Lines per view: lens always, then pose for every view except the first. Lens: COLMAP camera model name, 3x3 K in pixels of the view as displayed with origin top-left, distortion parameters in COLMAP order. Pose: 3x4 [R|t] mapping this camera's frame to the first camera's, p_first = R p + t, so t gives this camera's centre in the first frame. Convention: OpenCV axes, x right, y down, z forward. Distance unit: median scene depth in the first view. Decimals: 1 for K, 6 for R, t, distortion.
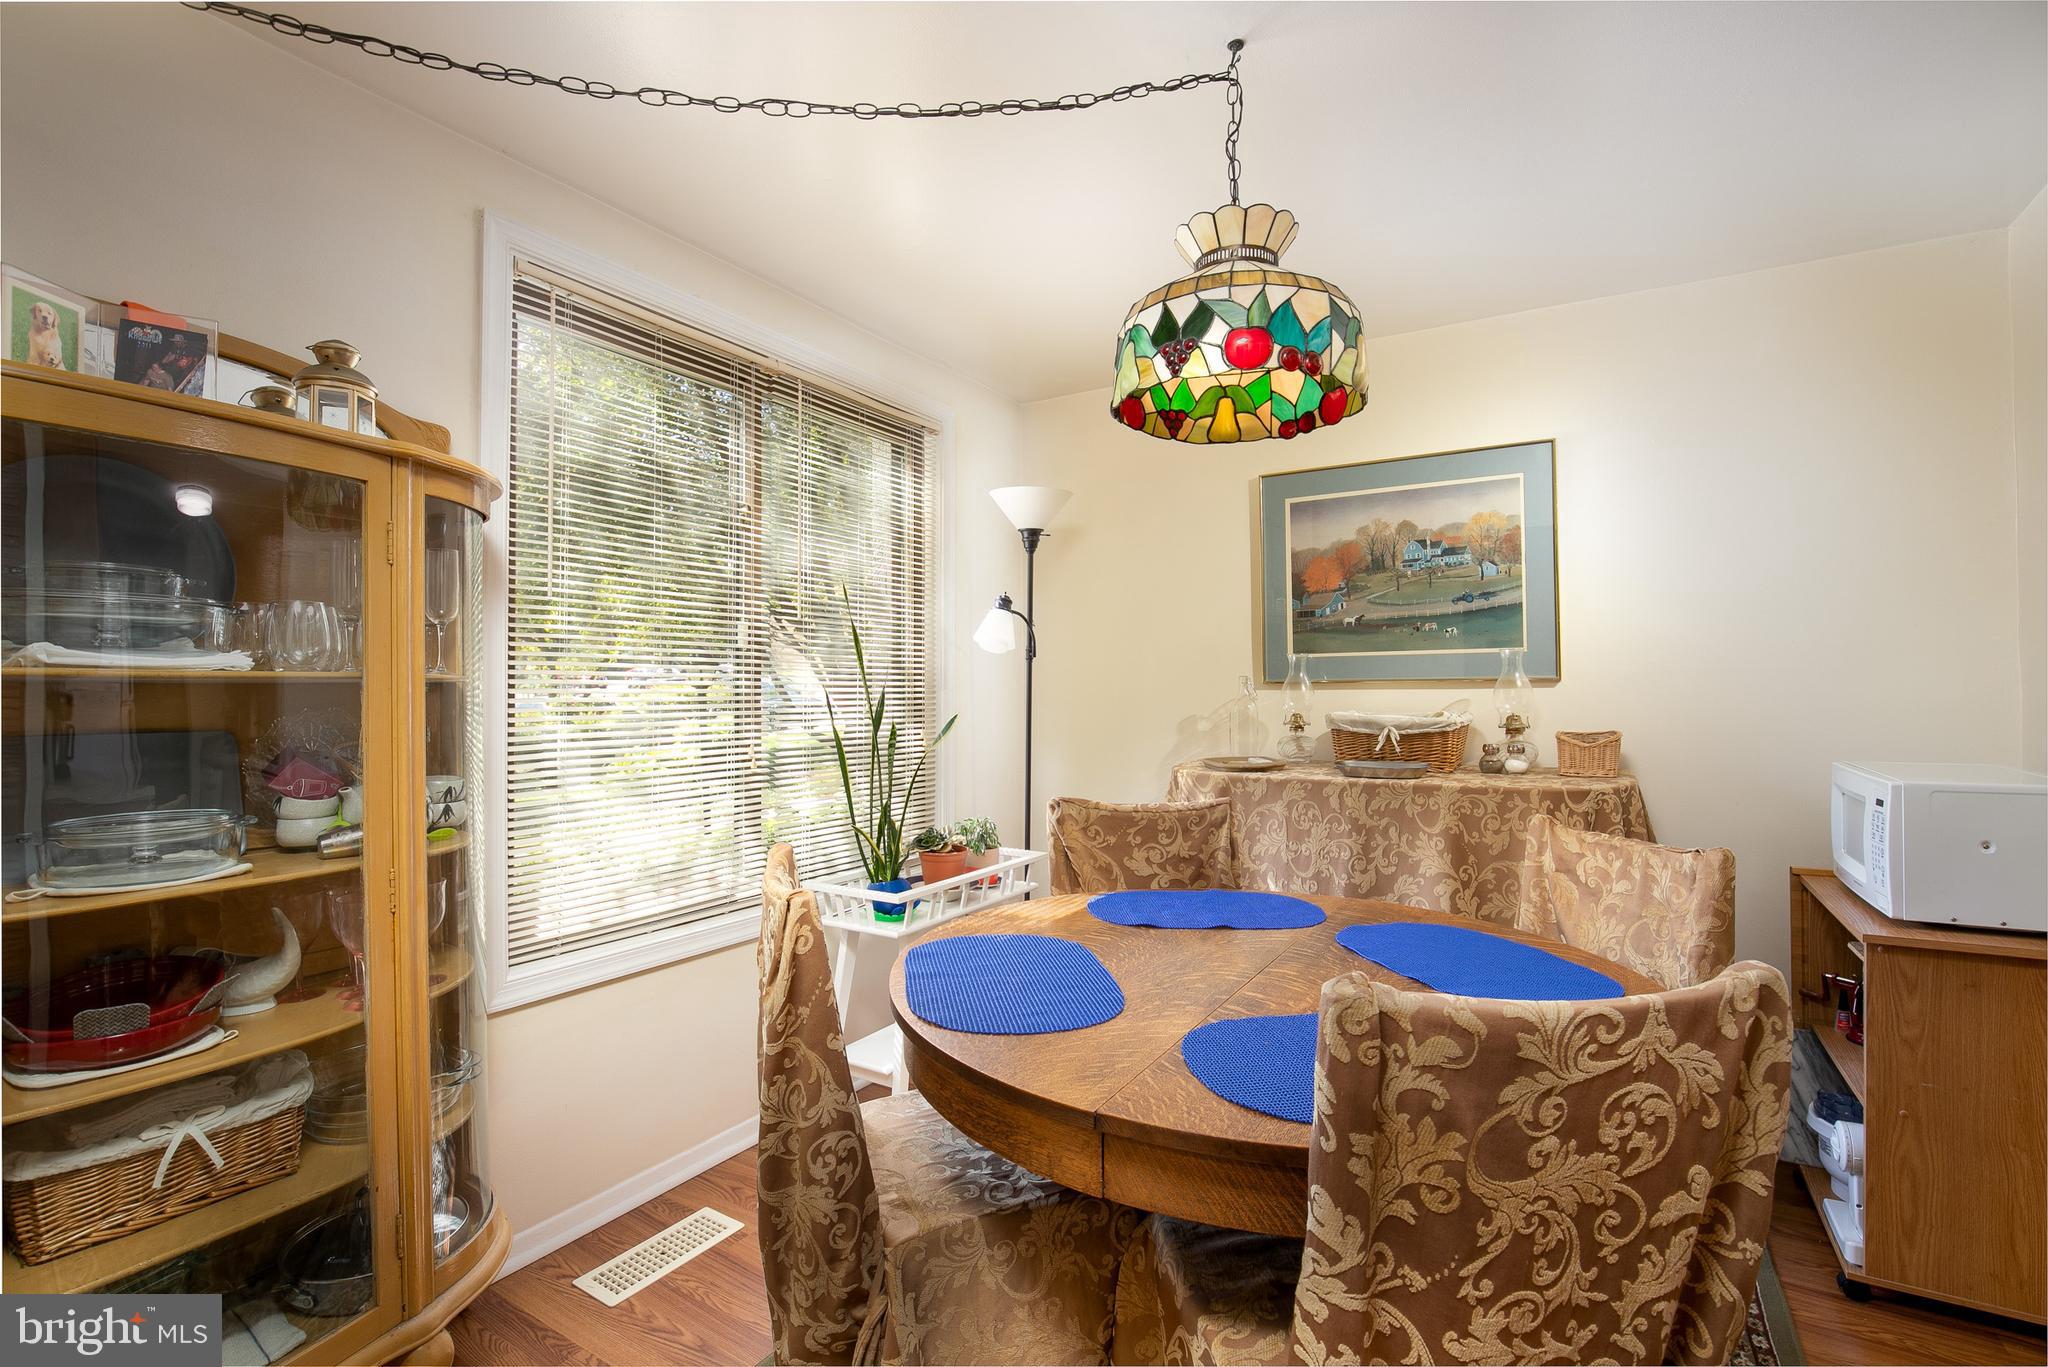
lens RADIAL K [[960.0, 0, 1024.0], [0, 960.0, 683.5], [0, 0, 1]] dist [-0.001712, -0.000220]
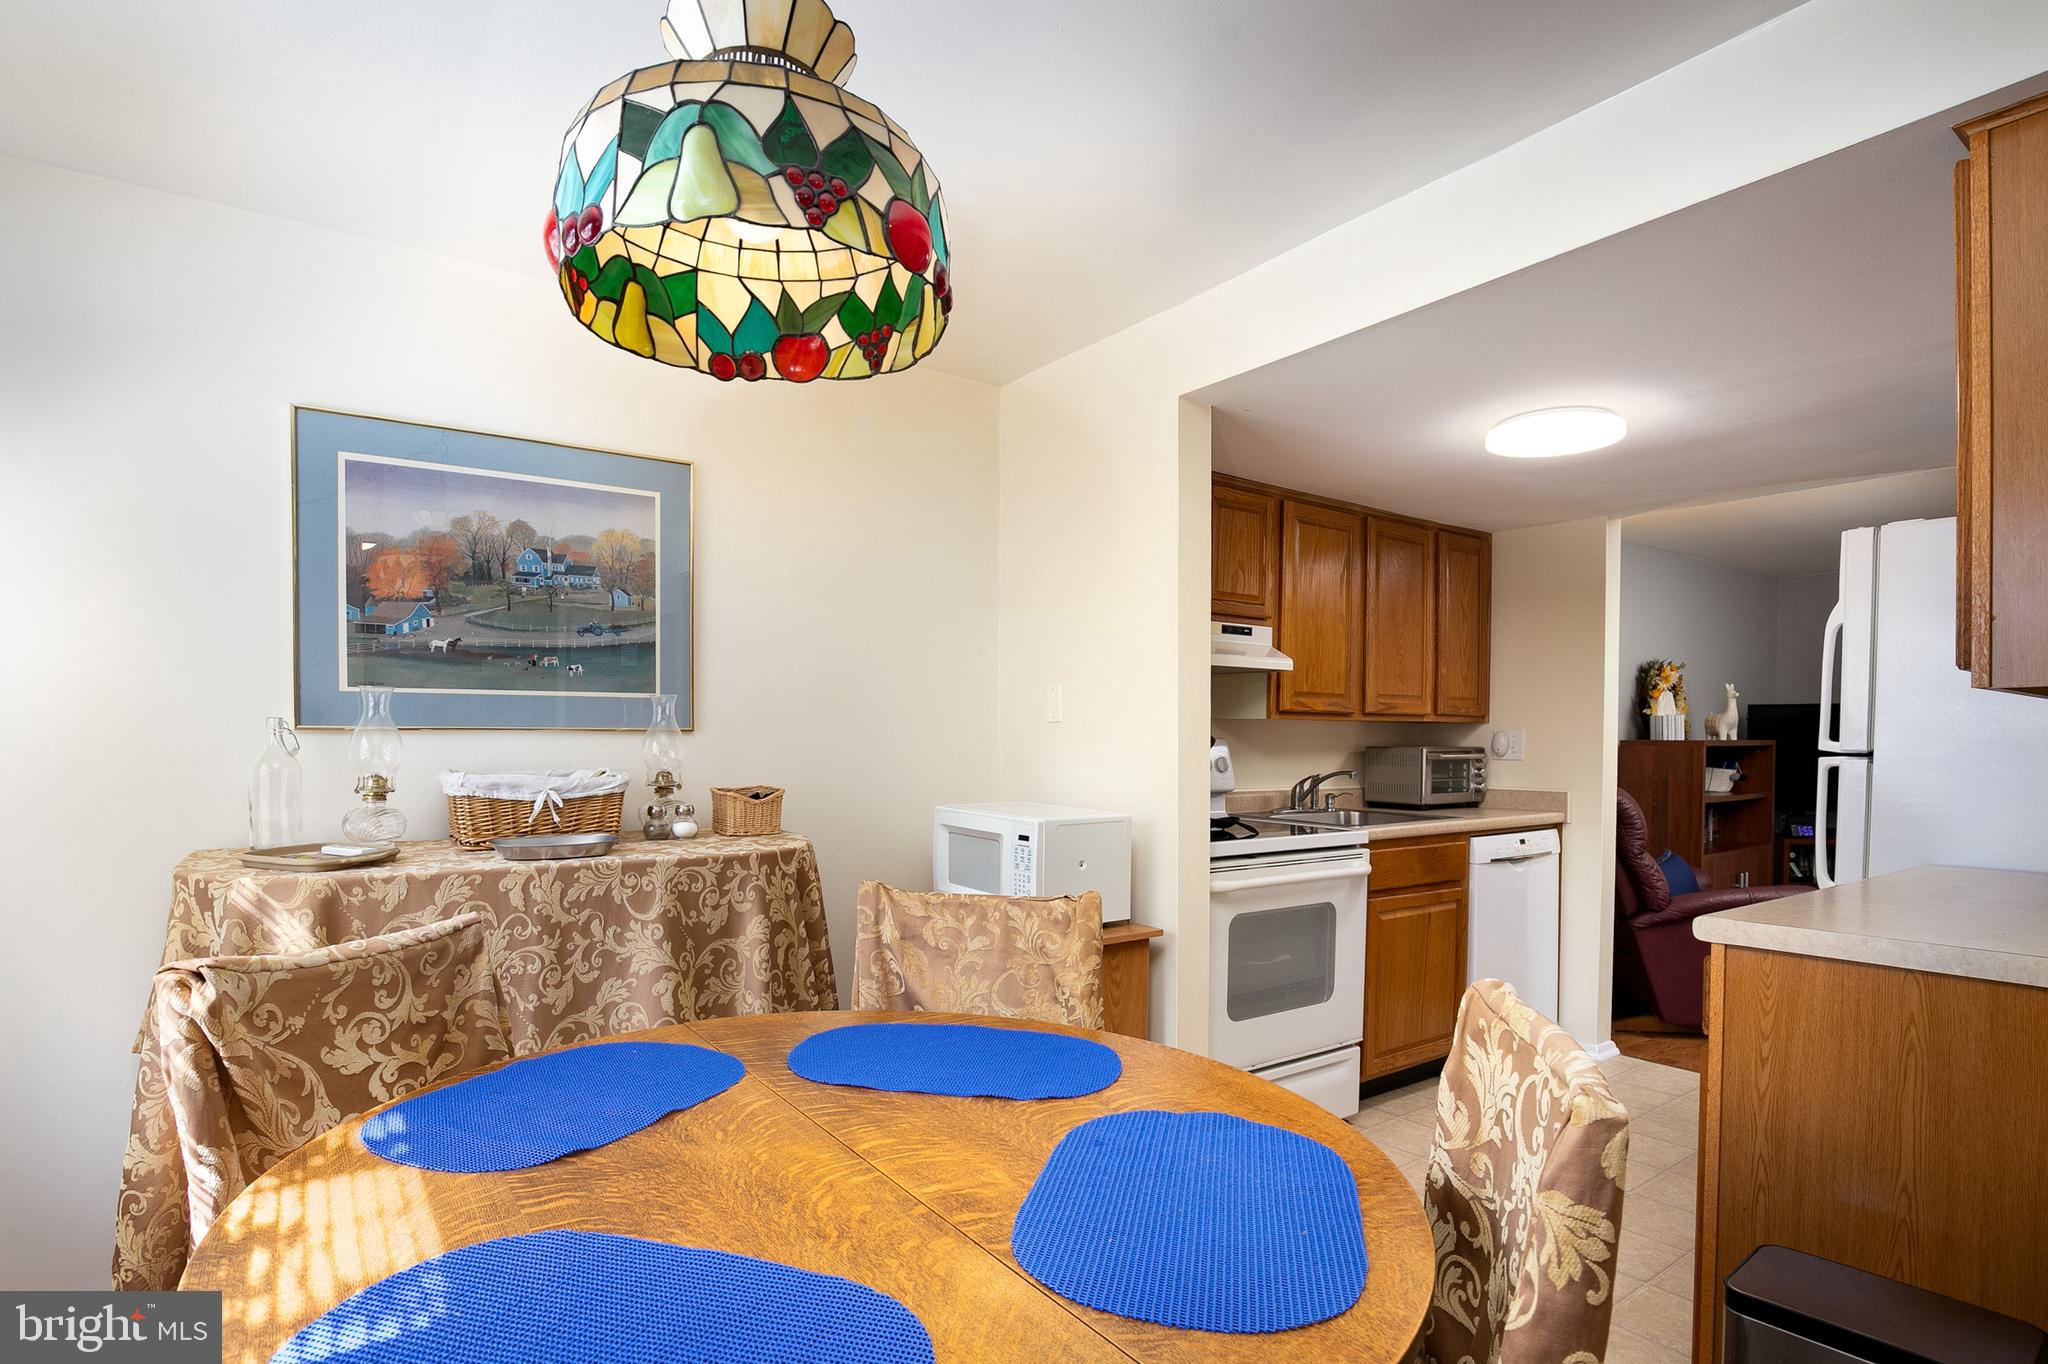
lens RADIAL K [[1027.6, 0, 991.6], [0, 1027.6, 761.7], [0, 0, 1]] dist [-0.022223, 0.000053]
pose [[0.415730, -0.013286, 0.909391, -0.232346], [-0.014446, 0.999671, 0.021209, 0.000490], [-0.909373, -0.021954, 0.415401, 0.377161]]
